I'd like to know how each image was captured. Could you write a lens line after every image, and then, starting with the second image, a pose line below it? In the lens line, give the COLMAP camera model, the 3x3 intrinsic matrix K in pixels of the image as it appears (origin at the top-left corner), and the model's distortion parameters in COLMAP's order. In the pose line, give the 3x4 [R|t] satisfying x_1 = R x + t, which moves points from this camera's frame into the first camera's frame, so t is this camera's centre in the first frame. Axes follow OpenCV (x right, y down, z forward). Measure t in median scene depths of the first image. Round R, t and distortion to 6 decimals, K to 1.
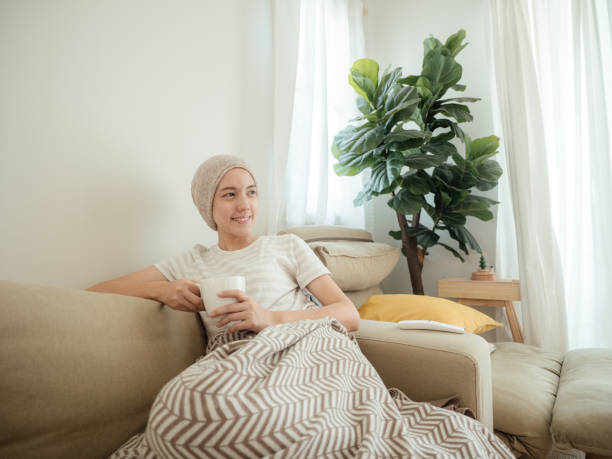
lens RADIAL K [[367.8, 0, 305.5], [0, 367.8, 224.1], [0, 0, 1]] dist [-0.019383, 0.000713]
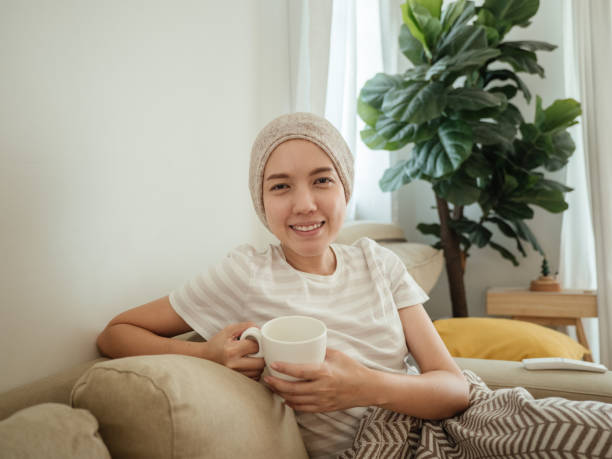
lens RADIAL K [[617.4, 0, 306.0], [0, 617.4, 229.5], [0, 0, 1]] dist [0.010984, 0.002193]
pose [[0.972631, -0.009969, 0.232142, -0.324777], [-0.008952, 0.996730, 0.080311, -0.079464], [-0.232184, -0.080191, 0.969361, -0.118982]]
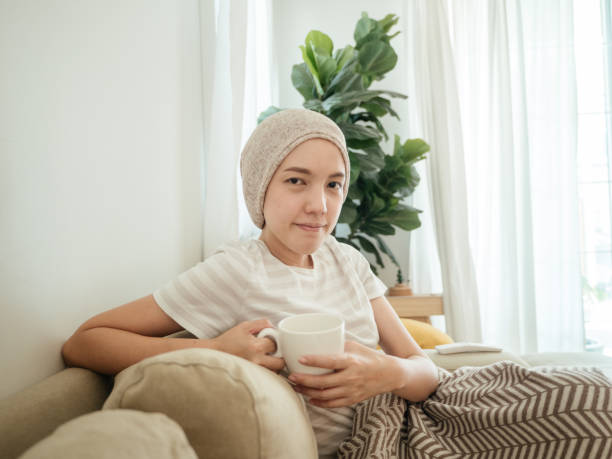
lens RADIAL K [[527.1, 0, 306.3], [0, 527.1, 222.7], [0, 0, 1]] dist [0.002412, 0.003363]
pose [[0.850633, 0.011753, 0.525629, -0.456617], [-0.016750, 0.999848, 0.004752, -0.033999], [-0.525493, -0.012846, 0.850701, 0.018481]]
